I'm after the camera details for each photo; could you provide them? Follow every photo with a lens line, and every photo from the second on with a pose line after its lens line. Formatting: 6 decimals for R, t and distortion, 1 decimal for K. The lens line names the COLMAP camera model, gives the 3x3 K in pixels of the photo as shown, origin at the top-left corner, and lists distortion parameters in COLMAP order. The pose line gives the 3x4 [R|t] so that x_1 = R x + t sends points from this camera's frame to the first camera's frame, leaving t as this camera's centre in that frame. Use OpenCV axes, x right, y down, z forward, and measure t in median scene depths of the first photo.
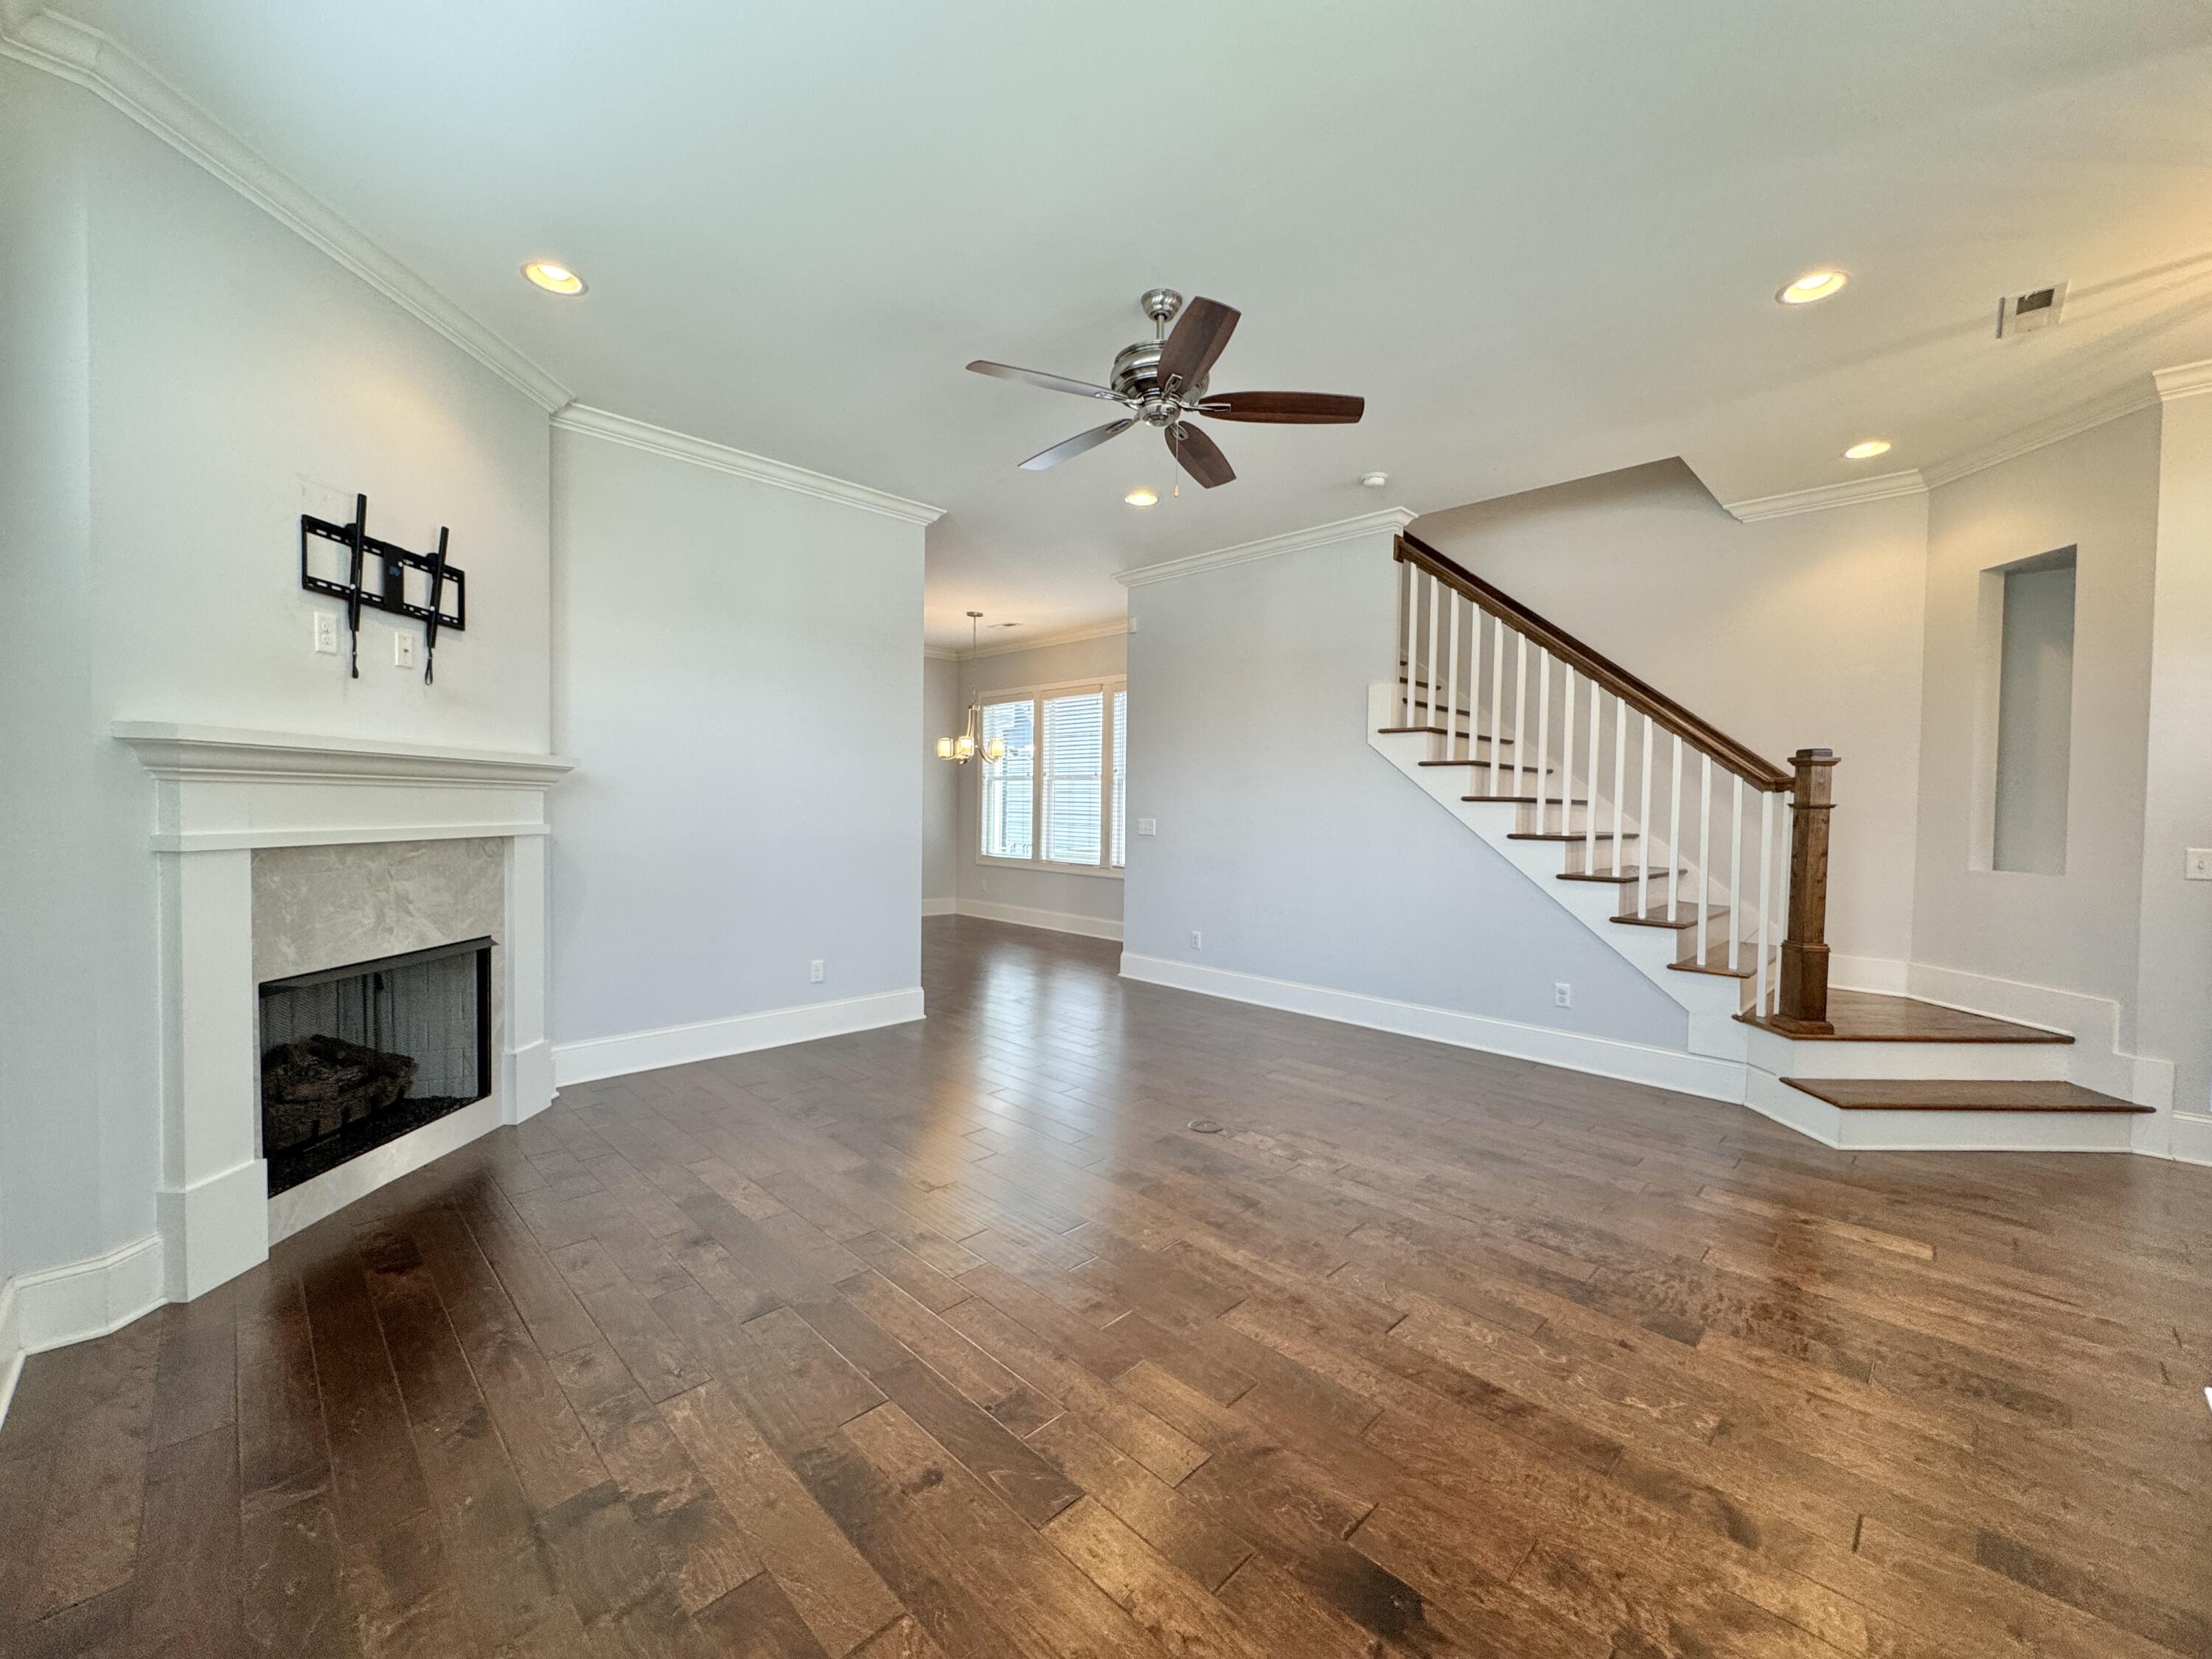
lens RADIAL K [[884.8, 0, 1106.0], [0, 884.8, 829.5], [0, 0, 1]] dist [0.000666, -0.000340]
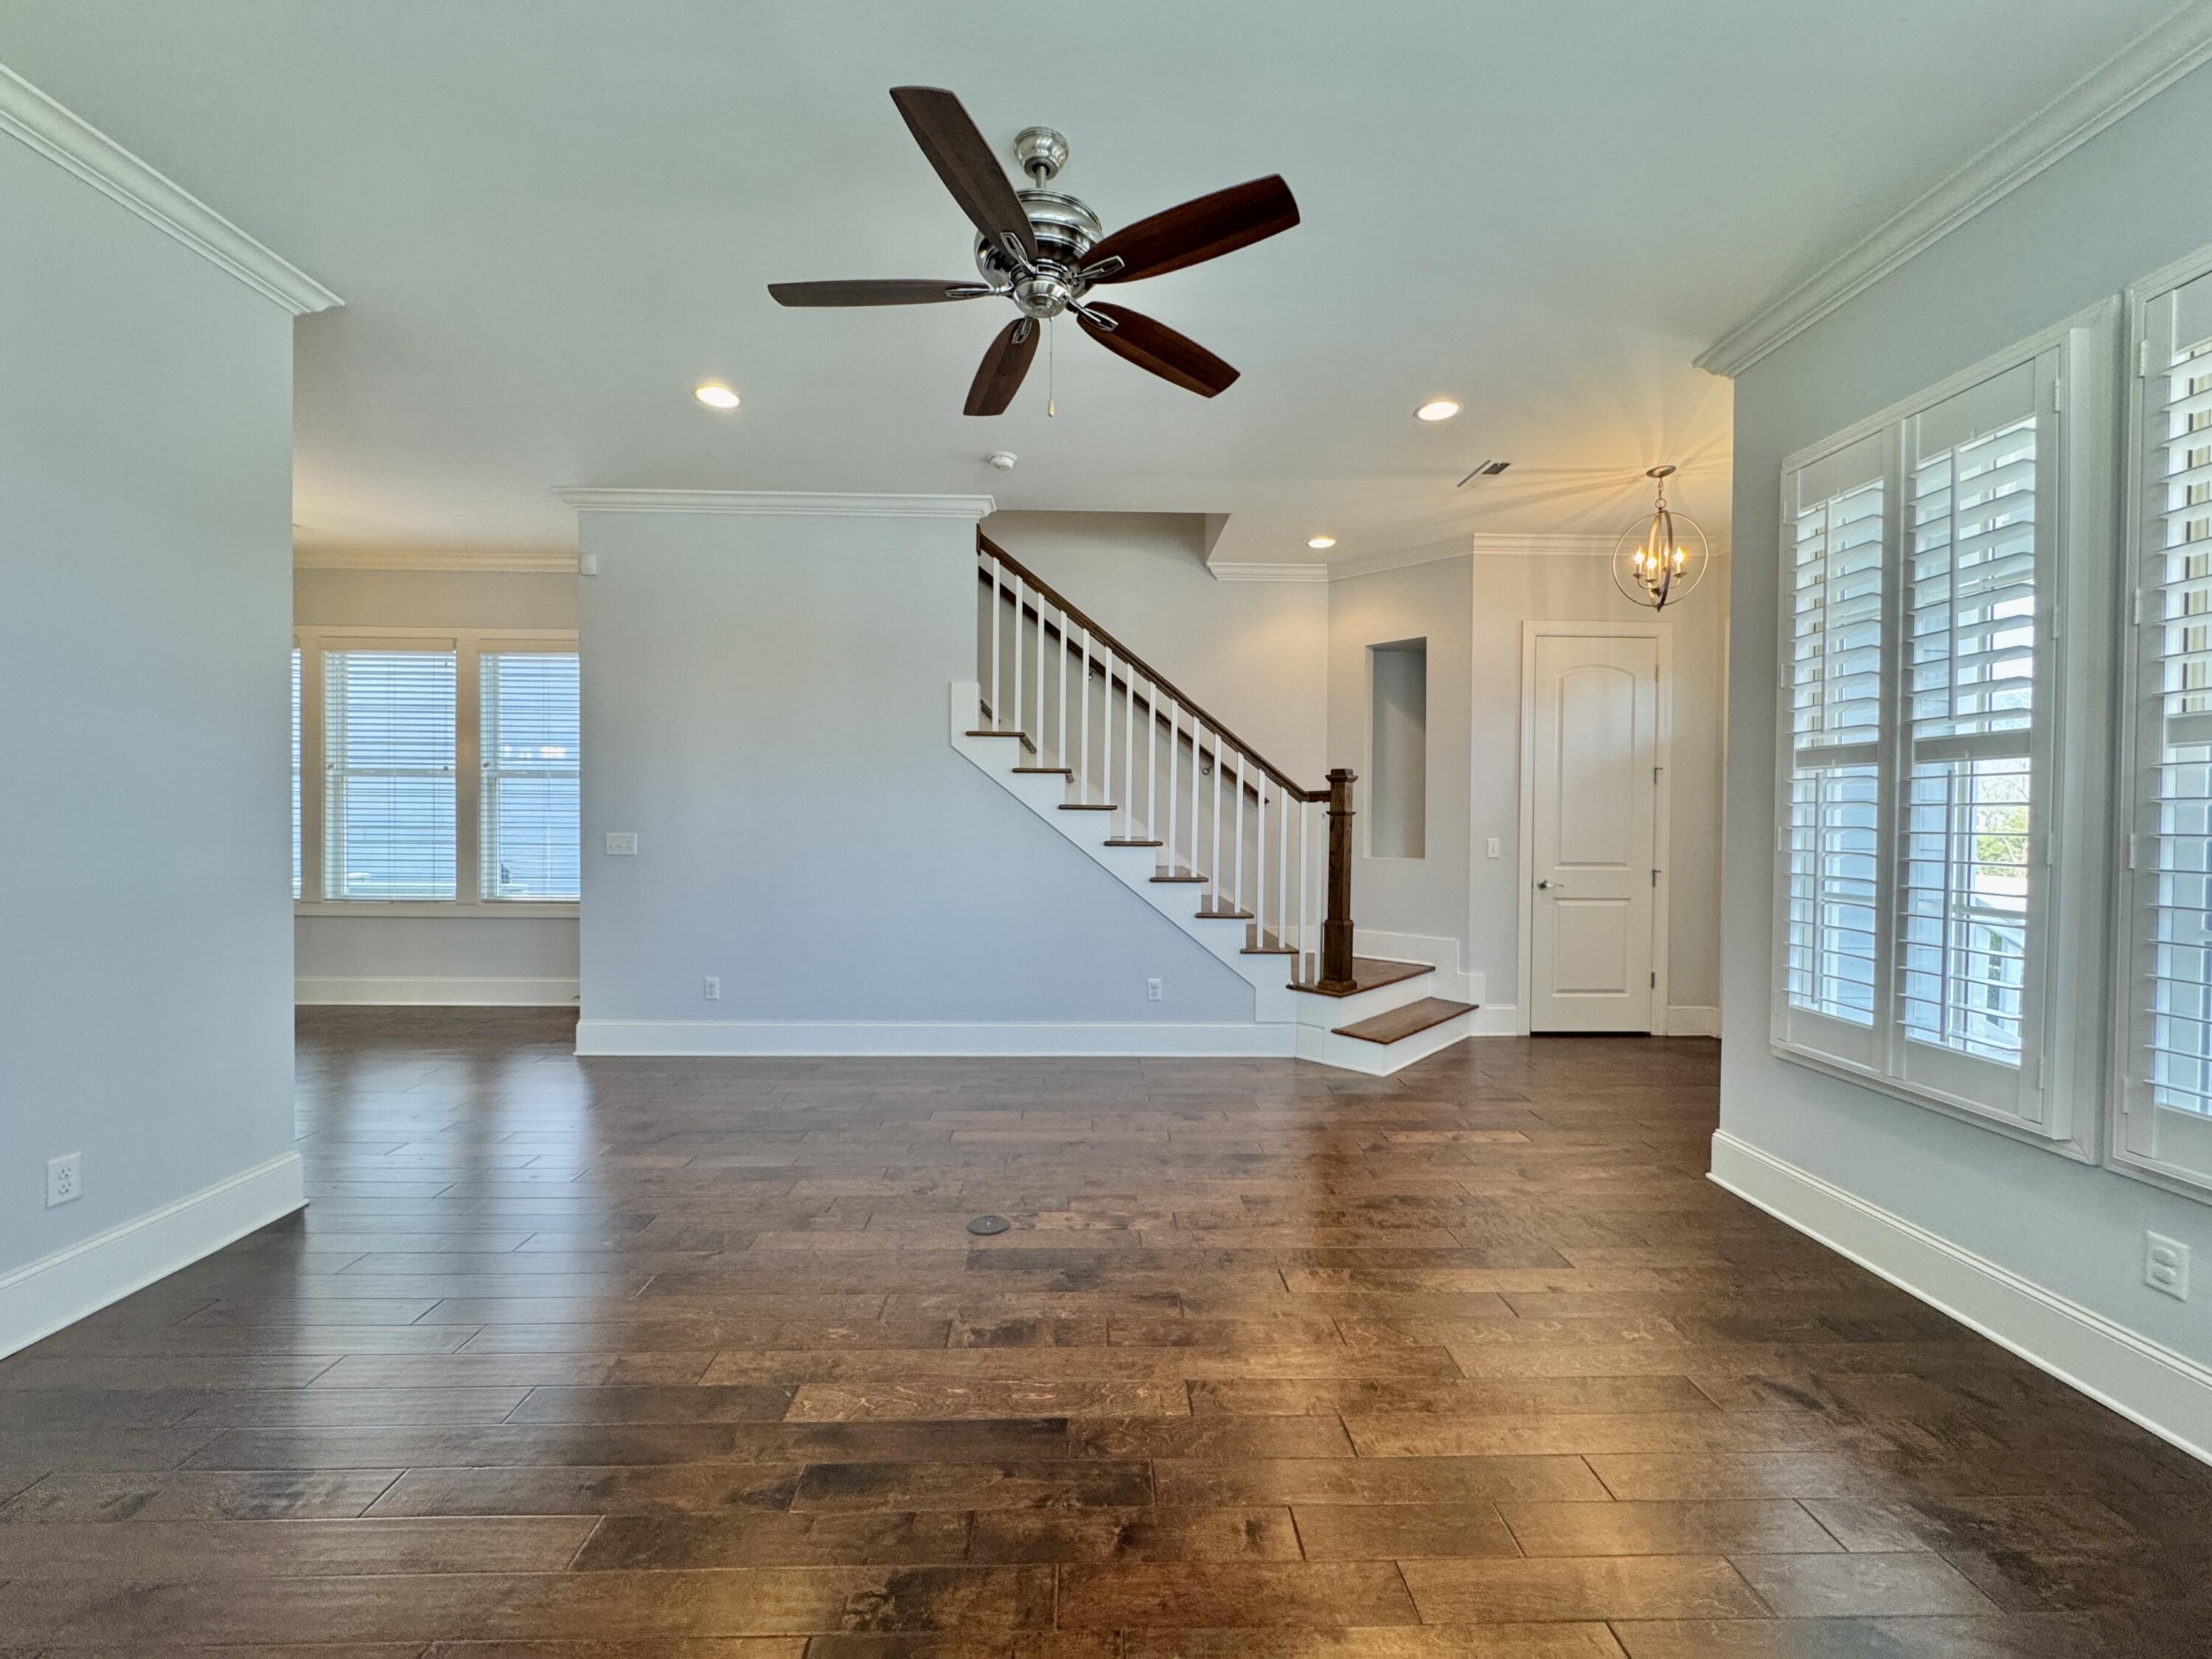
lens RADIAL K [[886.9, 0, 1100.1], [0, 886.9, 830.4], [0, 0, 1]] dist [-0.001573, -0.000182]
pose [[0.690654, -0.020920, 0.722883, -0.373948], [0.023127, 0.999709, 0.006835, -0.018463], [-0.722815, 0.011997, 0.690937, 0.369484]]
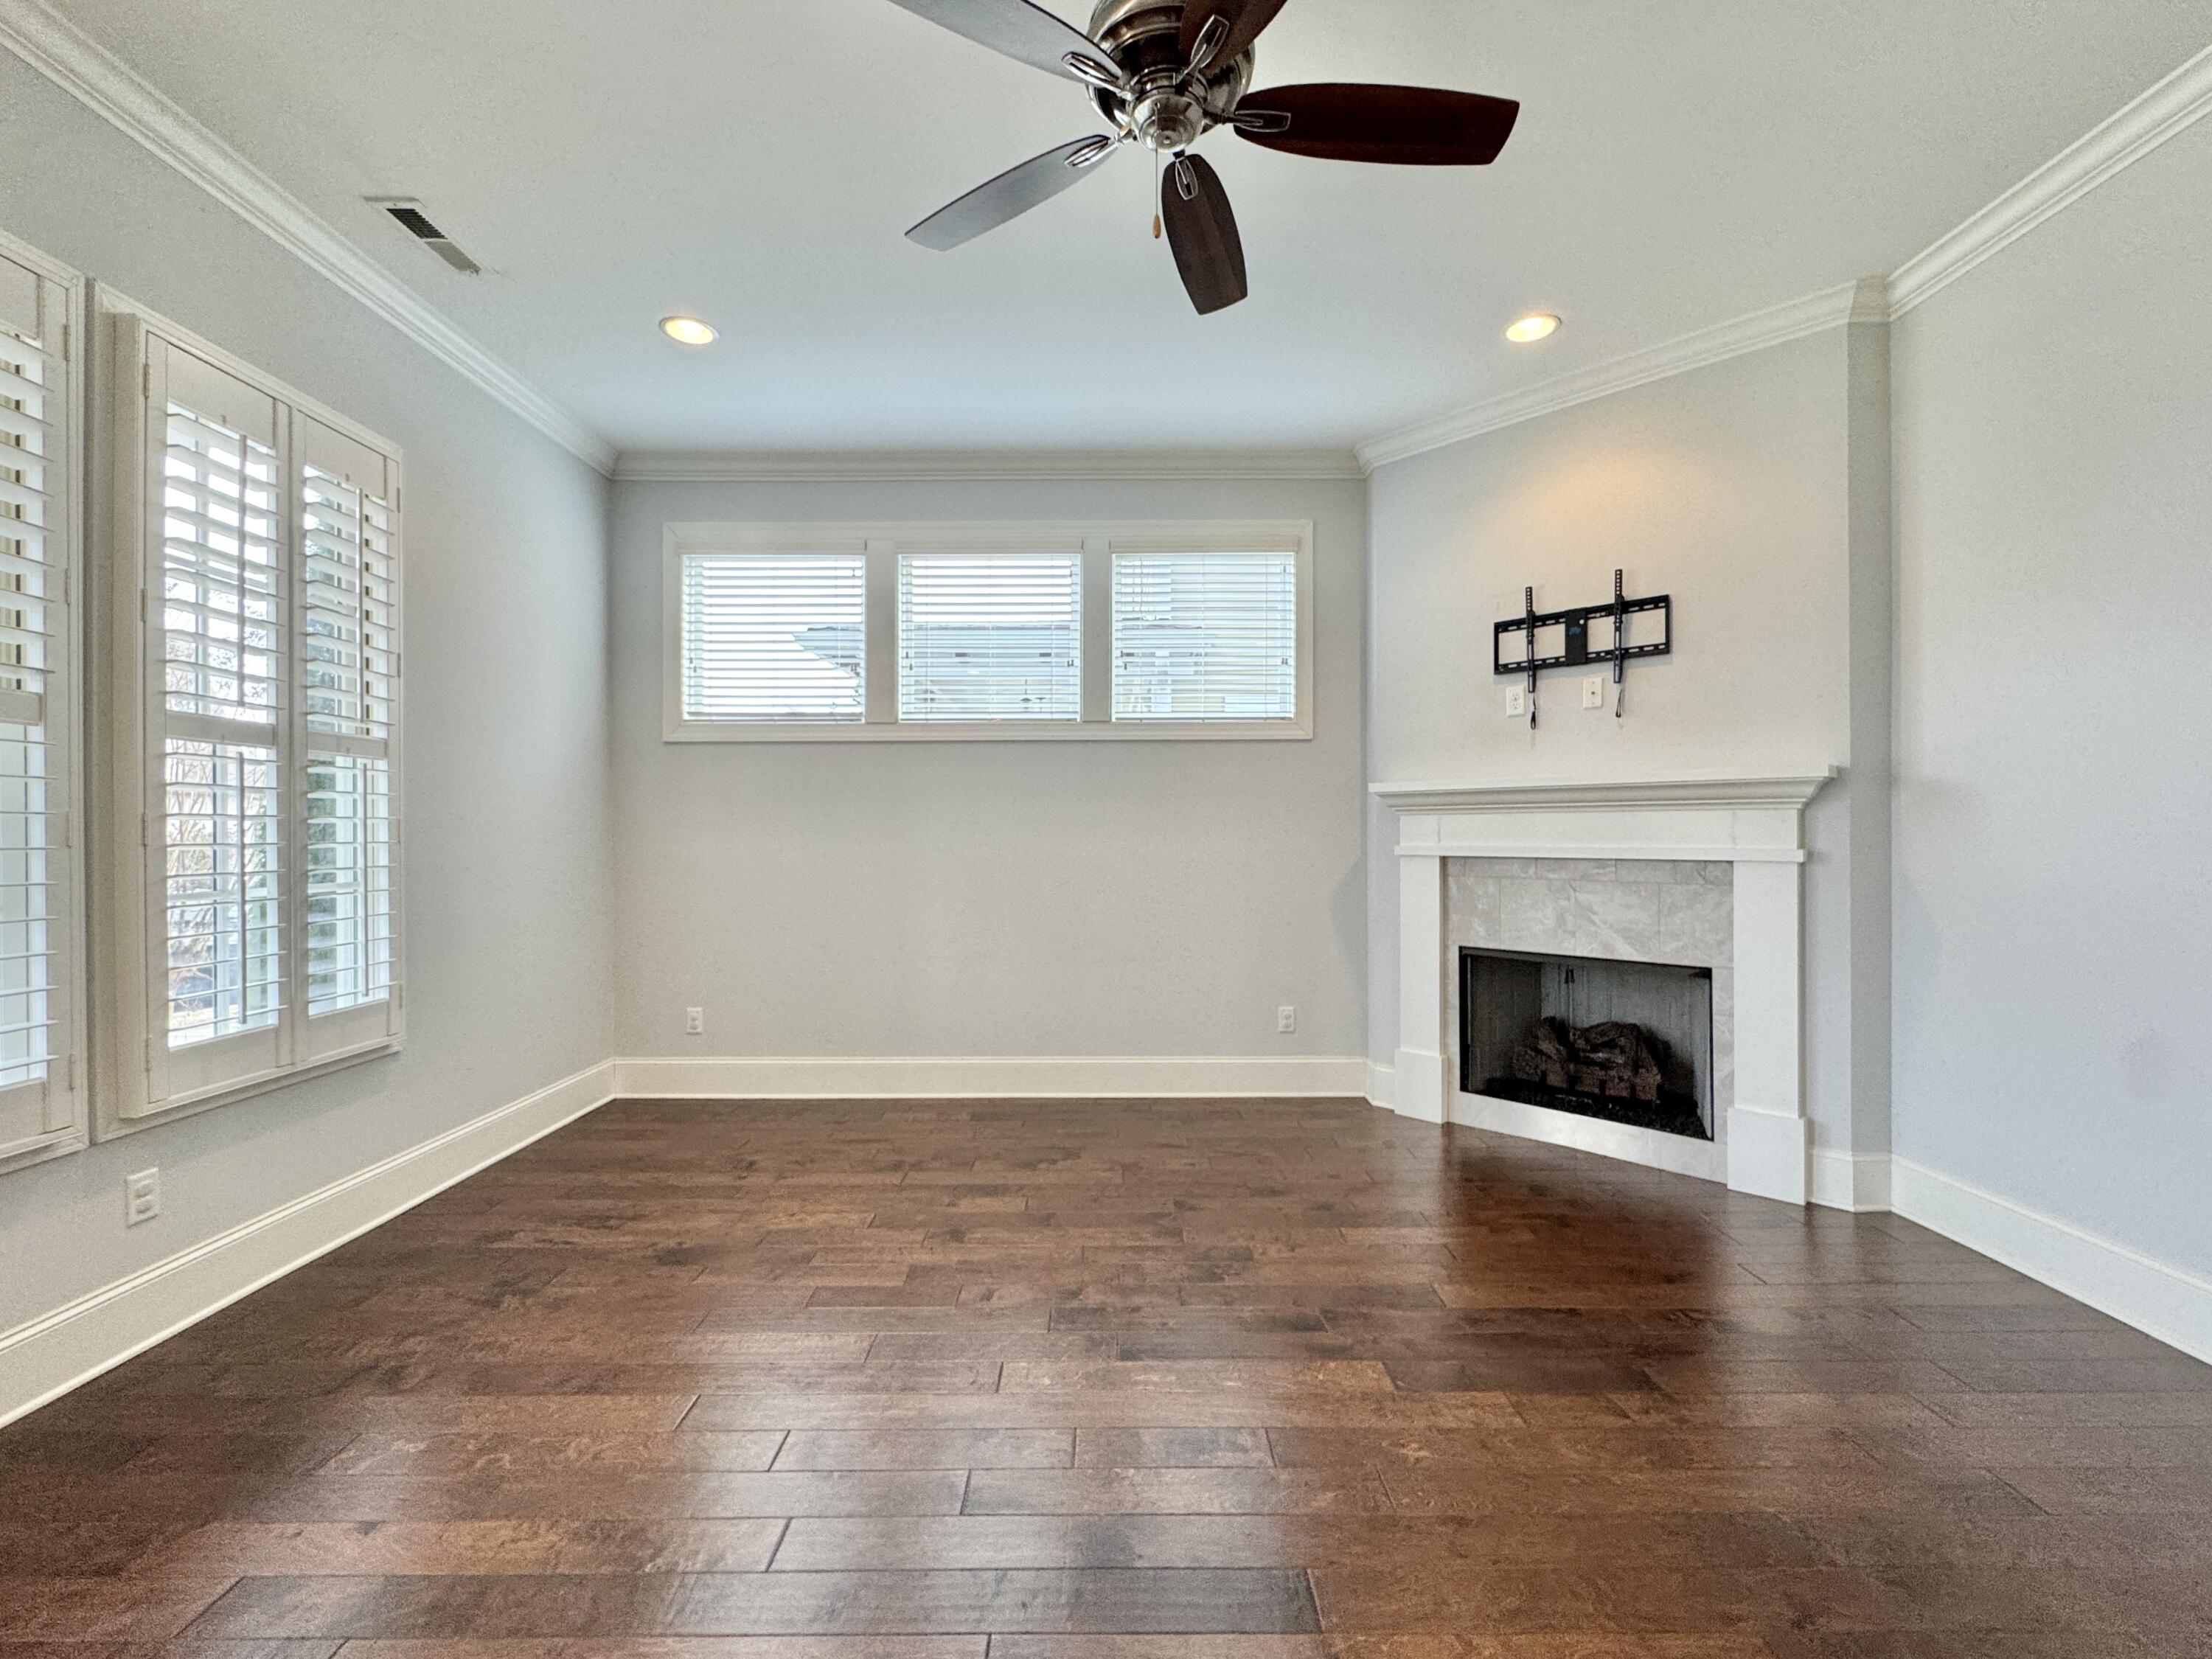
lens RADIAL K [[938.2, 0, 1101.7], [0, 938.2, 831.2], [0, 0, 1]] dist [-0.000422, 0.000043]
pose [[-0.708311, -0.015113, -0.705739, 0.421181], [-0.027969, 0.999587, 0.006665, -0.011003], [0.705346, 0.024460, -0.708441, 1.158855]]
